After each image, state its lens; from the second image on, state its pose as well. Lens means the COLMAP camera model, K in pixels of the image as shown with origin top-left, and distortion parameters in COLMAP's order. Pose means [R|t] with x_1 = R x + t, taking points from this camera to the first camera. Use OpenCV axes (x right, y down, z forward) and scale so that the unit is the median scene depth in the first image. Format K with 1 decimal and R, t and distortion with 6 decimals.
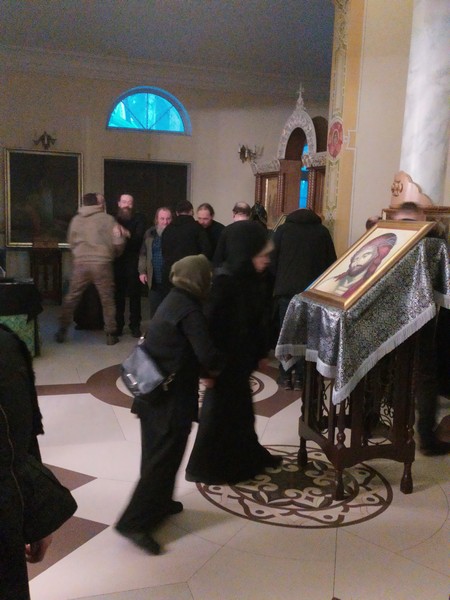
lens RADIAL K [[643.5, 0, 225.0], [0, 643.5, 301.8], [0, 0, 1]] dist [0.056107, 0.000000]
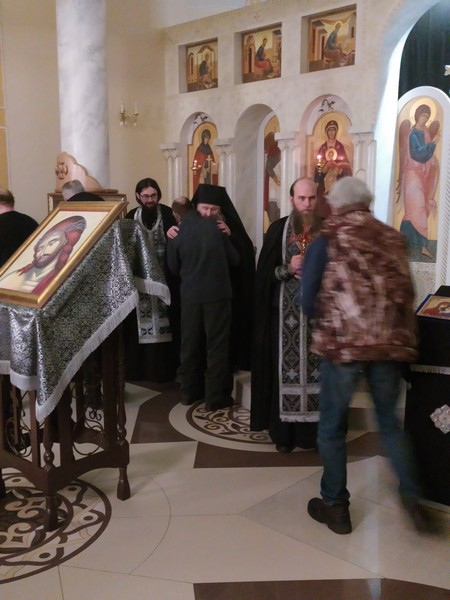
lens RADIAL K [[643.5, 0, 226.2], [0, 643.5, 302.0], [0, 0, 1]] dist [0.056107, 0.000000]
pose [[0.861110, -0.108739, 0.496655, -0.020318], [0.101069, 0.993976, 0.042389, -0.005827], [-0.498272, 0.013695, 0.866913, 0.133295]]
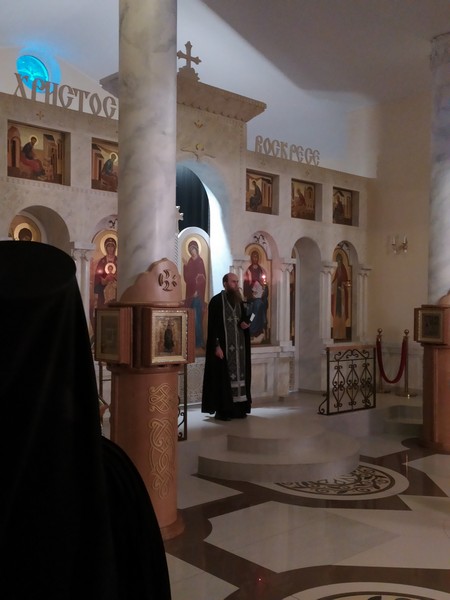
lens RADIAL K [[643.5, 0, 226.7], [0, 643.5, 300.9], [0, 0, 1]] dist [0.056107, 0.000000]
pose [[-0.425108, -0.034466, 0.904486, -0.728689], [0.106207, 0.990473, 0.087659, -0.350213], [-0.898890, 0.133327, -0.417397, 2.081753]]
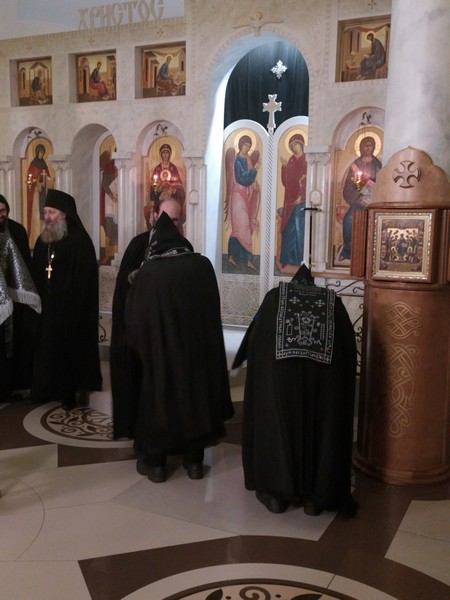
lens RADIAL K [[643.5, 0, 224.7], [0, 643.5, 301.8], [0, 0, 1]] dist [0.056107, 0.000000]
pose [[0.689158, -0.109550, 0.716282, -0.143077], [0.106207, 0.993101, 0.049703, -0.007410], [-0.716786, 0.041821, 0.696038, 0.076831]]
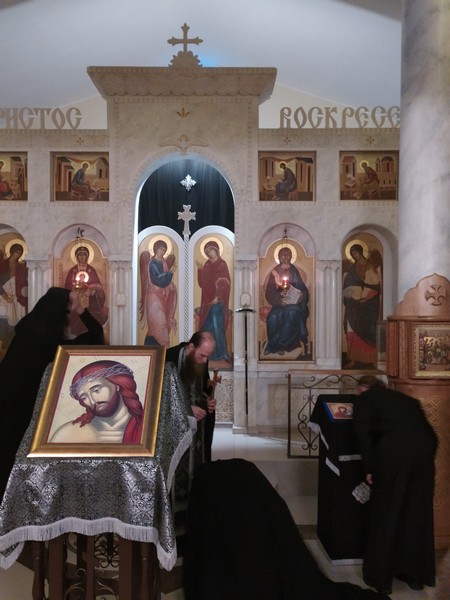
lens RADIAL K [[643.5, 0, 224.5], [0, 643.5, 301.3], [0, 0, 1]] dist [0.056107, 0.000000]
pose [[0.311026, -0.034436, 0.949777, -0.550111], [0.144284, 0.989471, -0.011374, -0.155029], [-0.939385, 0.140575, 0.312720, 0.554029]]
